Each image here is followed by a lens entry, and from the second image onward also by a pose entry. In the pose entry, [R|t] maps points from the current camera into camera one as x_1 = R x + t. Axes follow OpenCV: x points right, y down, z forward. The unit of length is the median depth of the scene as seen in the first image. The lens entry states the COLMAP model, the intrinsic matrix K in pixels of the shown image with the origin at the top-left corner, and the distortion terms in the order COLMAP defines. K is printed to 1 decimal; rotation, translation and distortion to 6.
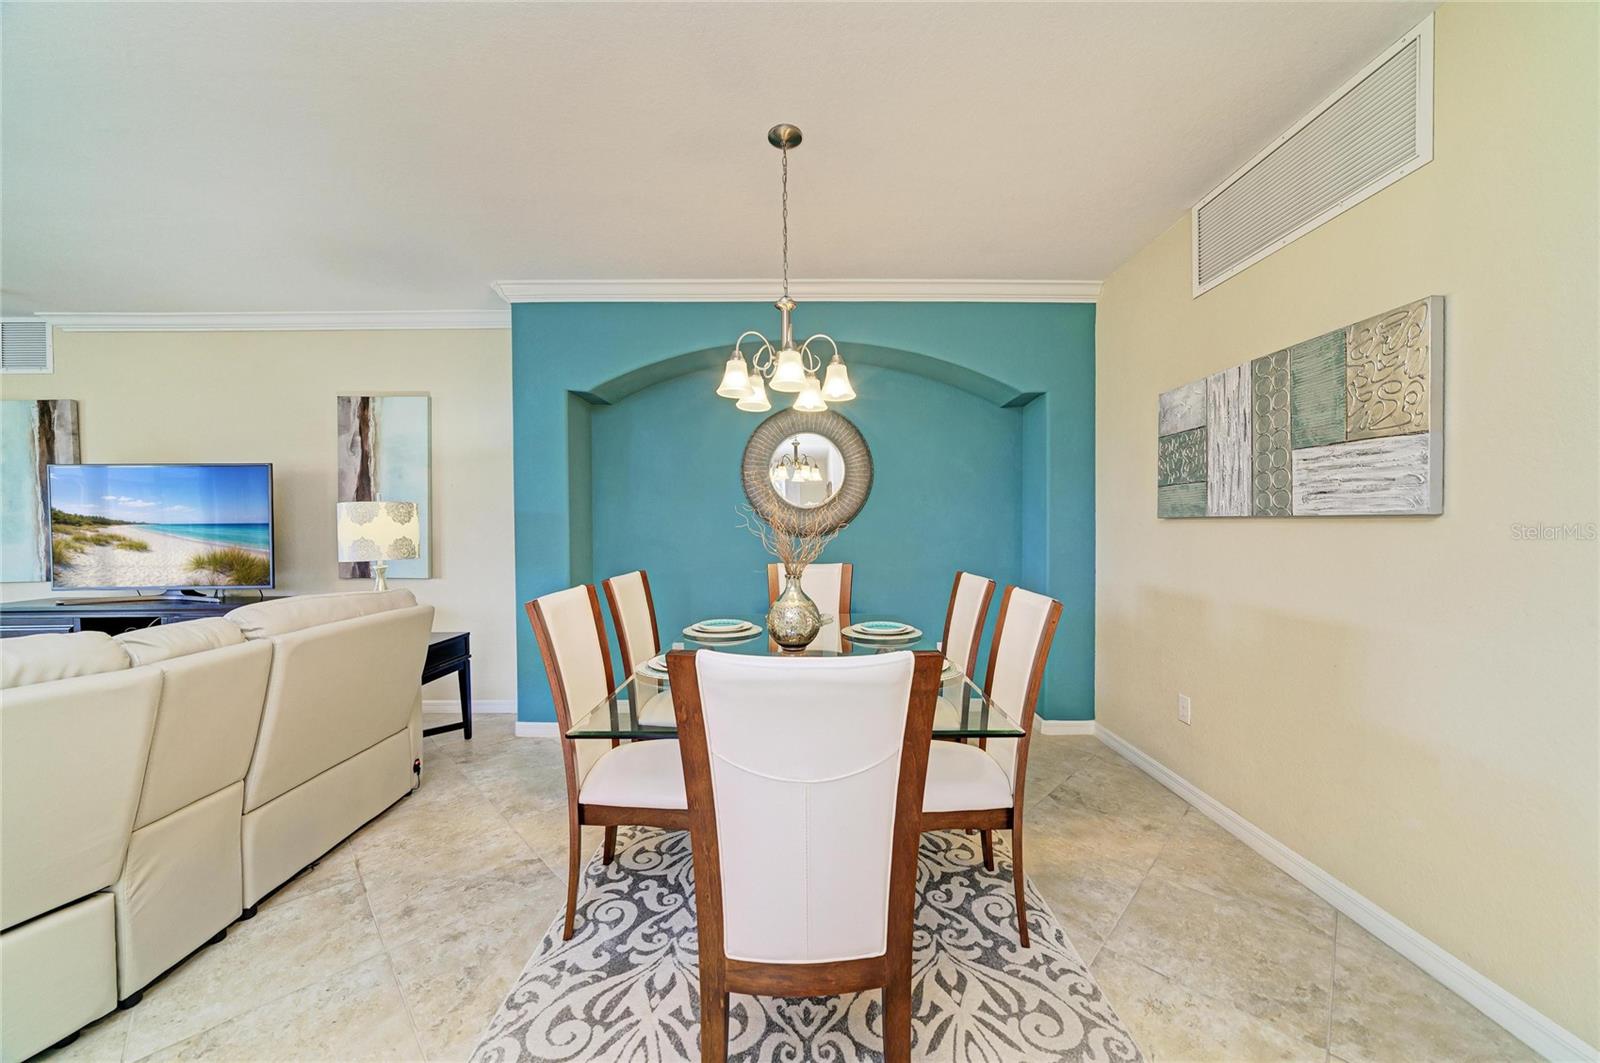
lens RADIAL K [[579.3, 0, 829.3], [0, 579.3, 534.8], [0, 0, 1]] dist [-0.000775, -0.000104]
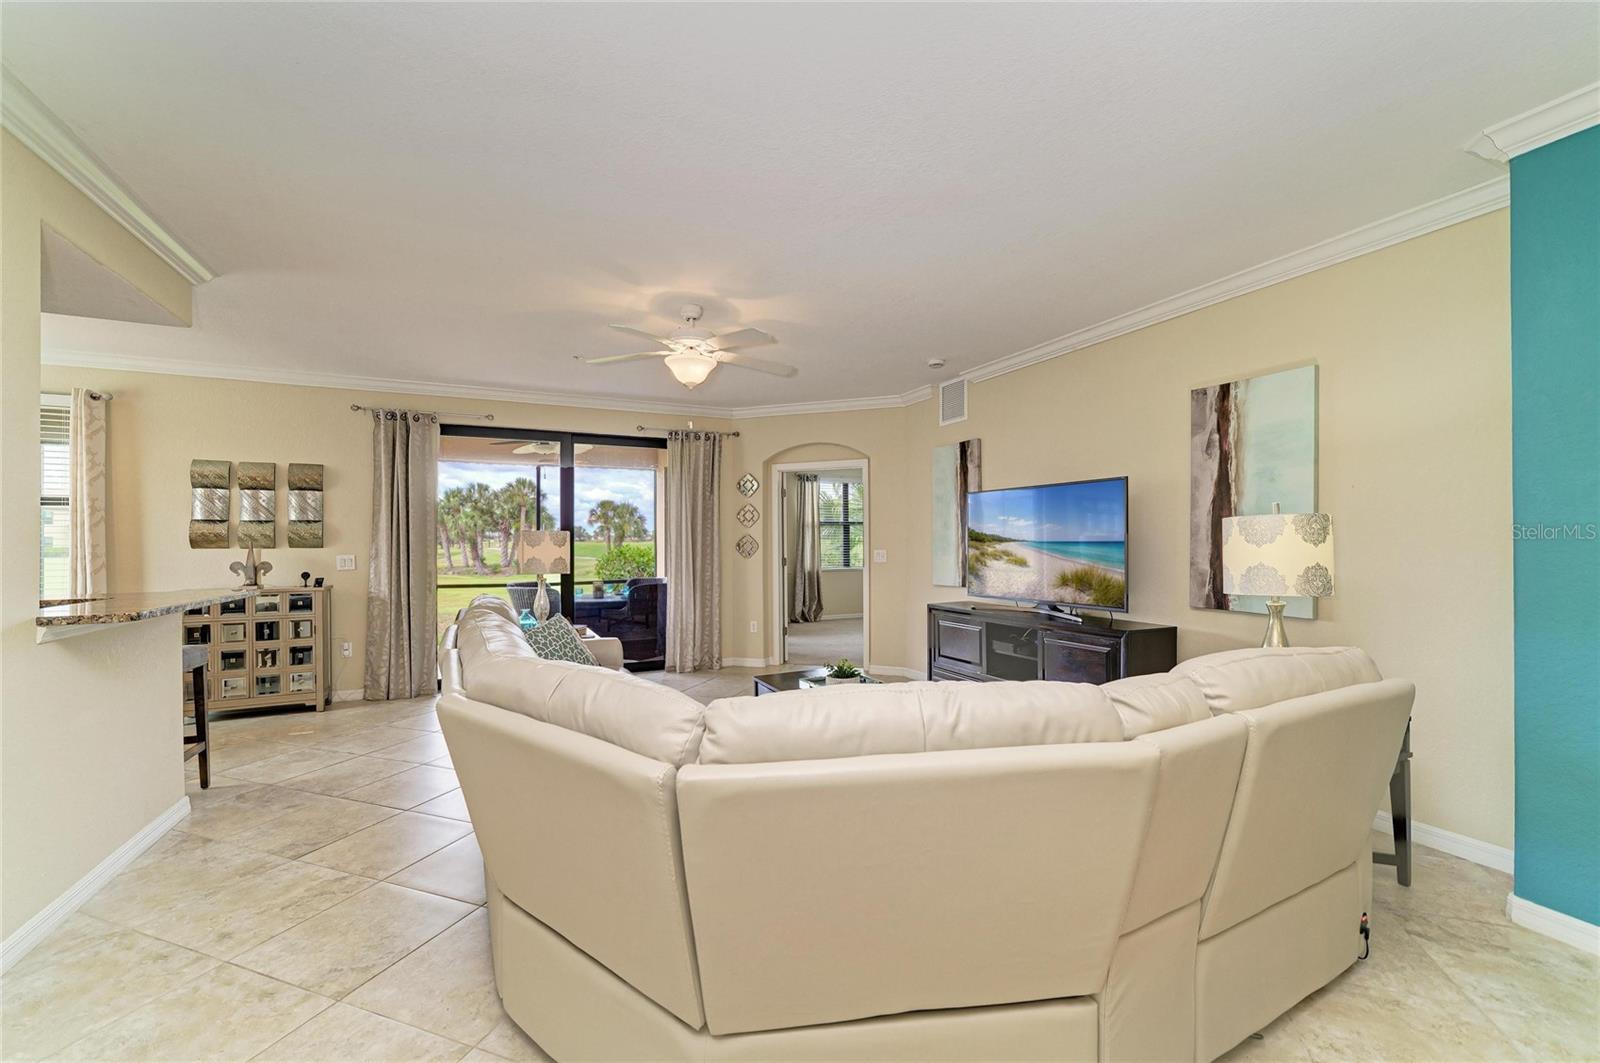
lens RADIAL K [[644.7, 0, 799.6], [0, 644.7, 540.1], [0, 0, 1]] dist [-0.002141, 0.000094]
pose [[0.424300, 0.004107, -0.905512, -0.247924], [-0.014116, 0.999898, -0.002079, -0.012076], [0.905412, 0.013665, 0.424315, 0.092490]]
